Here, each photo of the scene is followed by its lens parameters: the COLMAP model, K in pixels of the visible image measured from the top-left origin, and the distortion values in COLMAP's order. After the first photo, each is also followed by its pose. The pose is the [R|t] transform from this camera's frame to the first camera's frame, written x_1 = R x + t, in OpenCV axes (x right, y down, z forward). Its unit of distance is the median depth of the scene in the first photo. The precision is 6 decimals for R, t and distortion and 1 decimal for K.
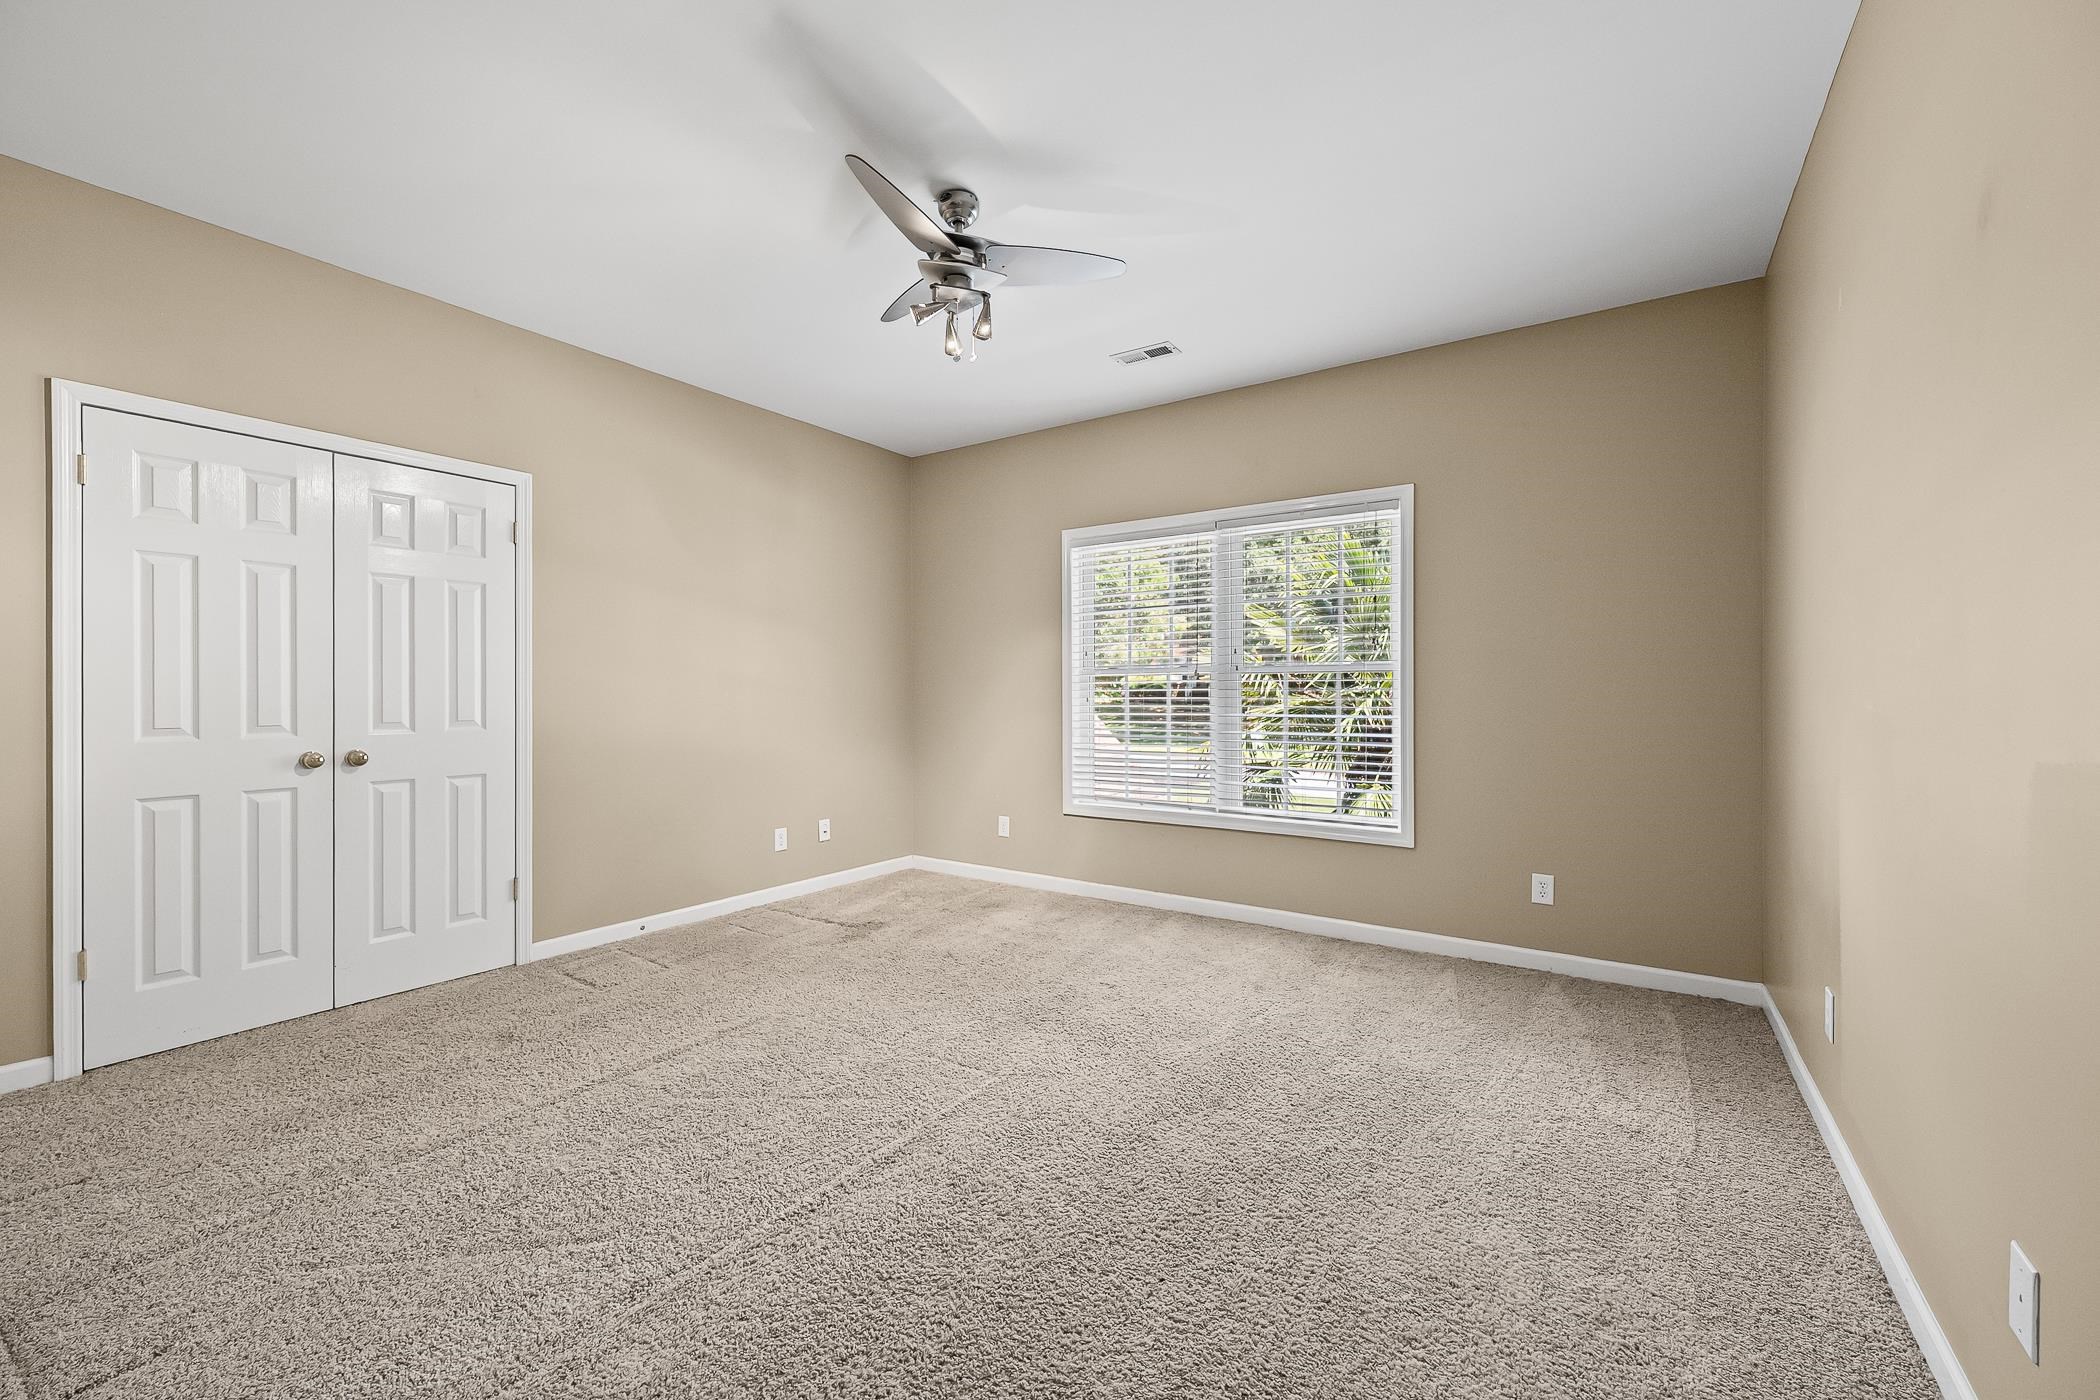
lens RADIAL K [[836.3, 0, 1055.8], [0, 836.3, 687.4], [0, 0, 1]] dist [-0.003062, 0.000171]
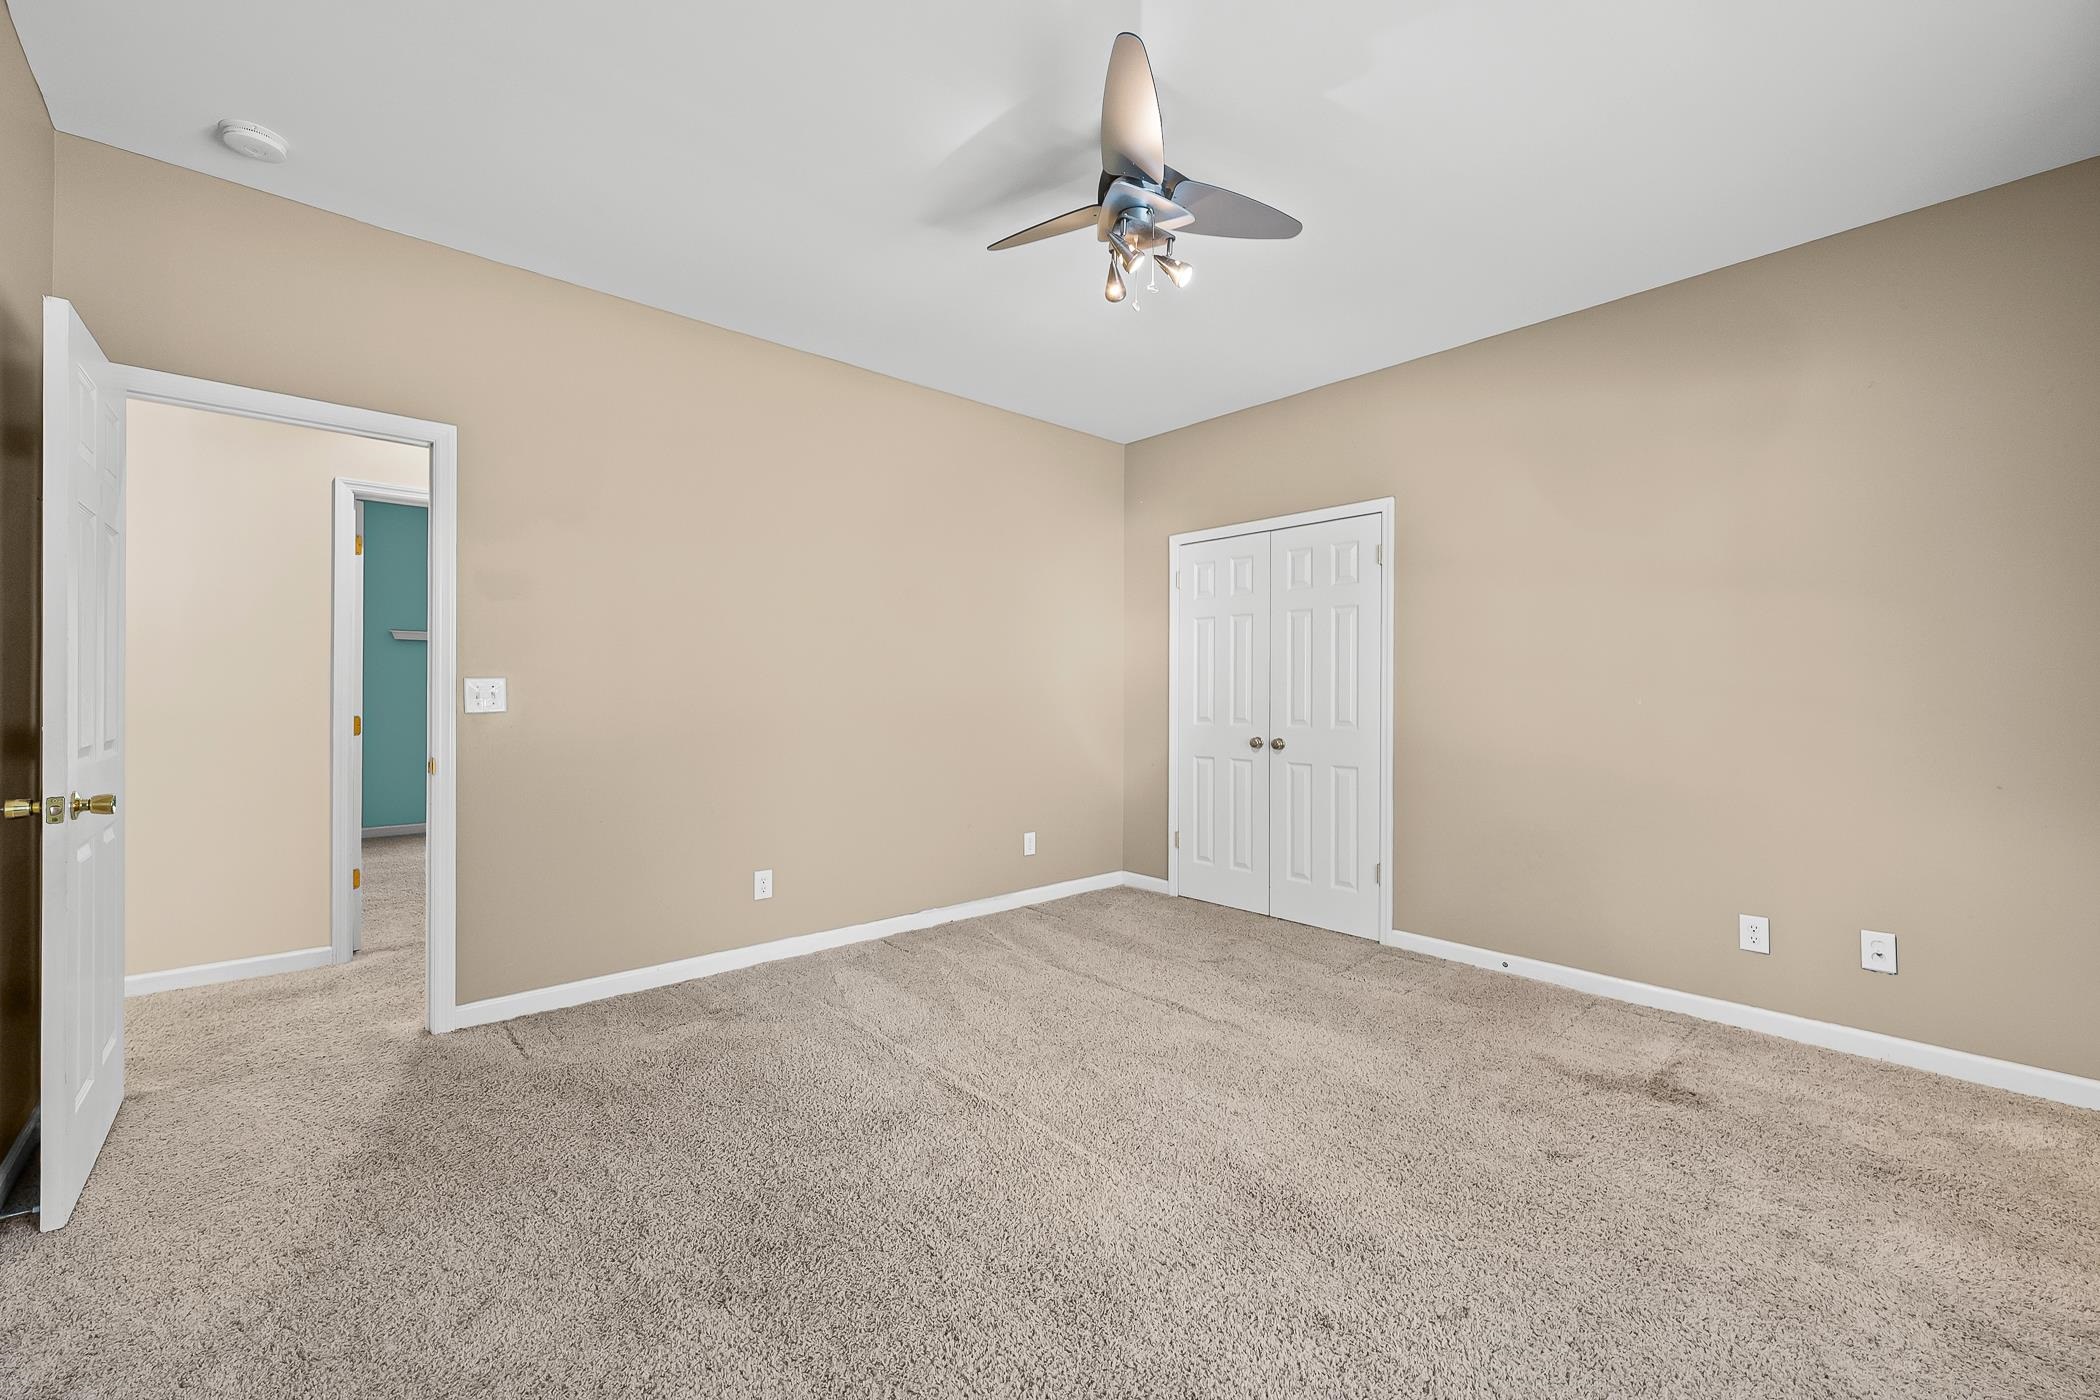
lens RADIAL K [[836.3, 0, 1057.9], [0, 836.3, 701.2], [0, 0, 1]] dist [-0.003062, 0.000171]
pose [[-0.229582, 0.002536, -0.973286, 0.600402], [-0.005178, 0.999979, 0.003827, 0.009083], [0.973276, 0.005918, -0.229564, 0.935340]]
